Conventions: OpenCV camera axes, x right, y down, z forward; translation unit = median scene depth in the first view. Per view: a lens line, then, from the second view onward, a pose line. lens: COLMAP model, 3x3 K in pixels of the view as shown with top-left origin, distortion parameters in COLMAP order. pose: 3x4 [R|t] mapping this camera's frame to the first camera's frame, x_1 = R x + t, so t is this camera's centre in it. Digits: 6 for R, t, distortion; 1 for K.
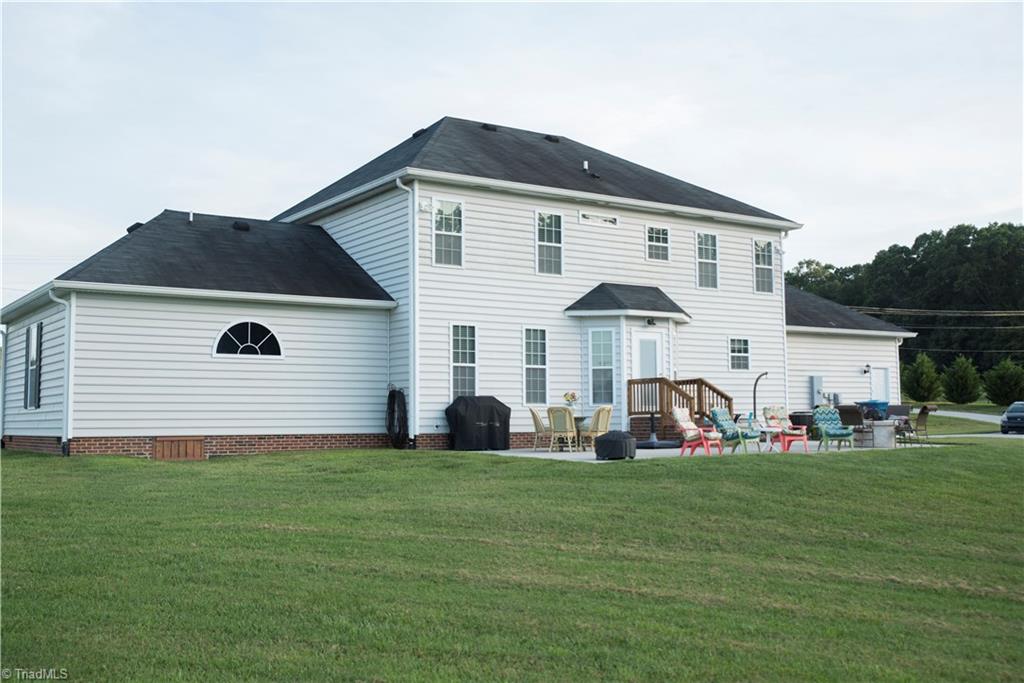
lens RADIAL K [[1054.9, 0, 512.0], [0, 1054.9, 341.5], [0, 0, 1]] dist [-0.004343, -0.011131]
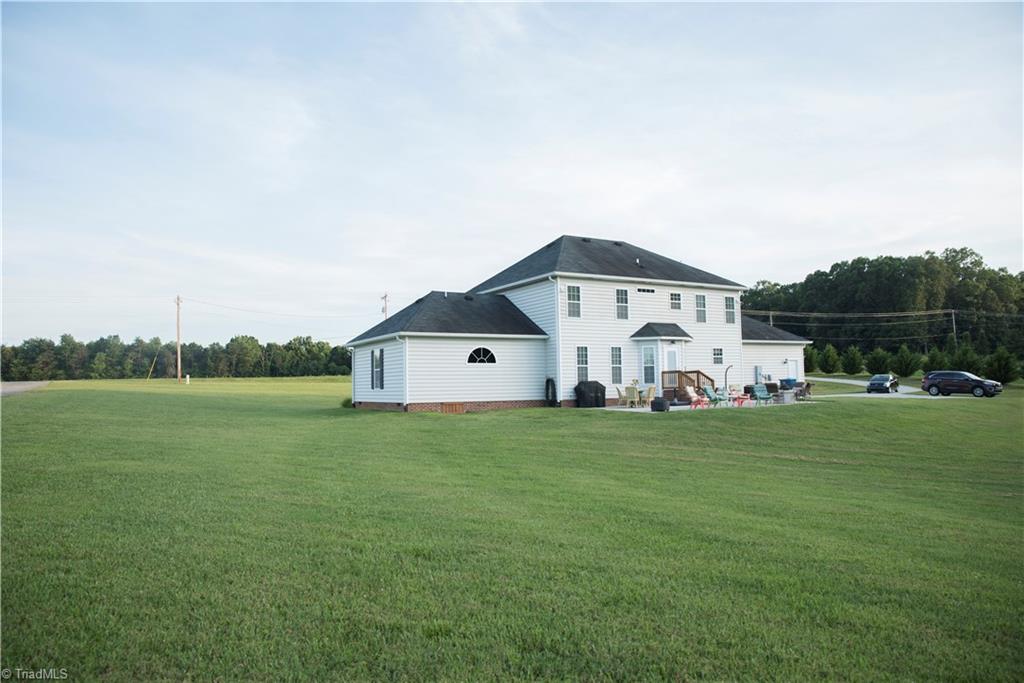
lens RADIAL K [[734.3, 0, 512.0], [0, 734.3, 341.5], [0, 0, 1]] dist [-0.098402, 0.001558]
pose [[0.997709, -0.014219, -0.066147, -0.083727], [0.015298, 0.999757, 0.015841, -0.048032], [0.065906, -0.016816, 0.997684, -0.414082]]
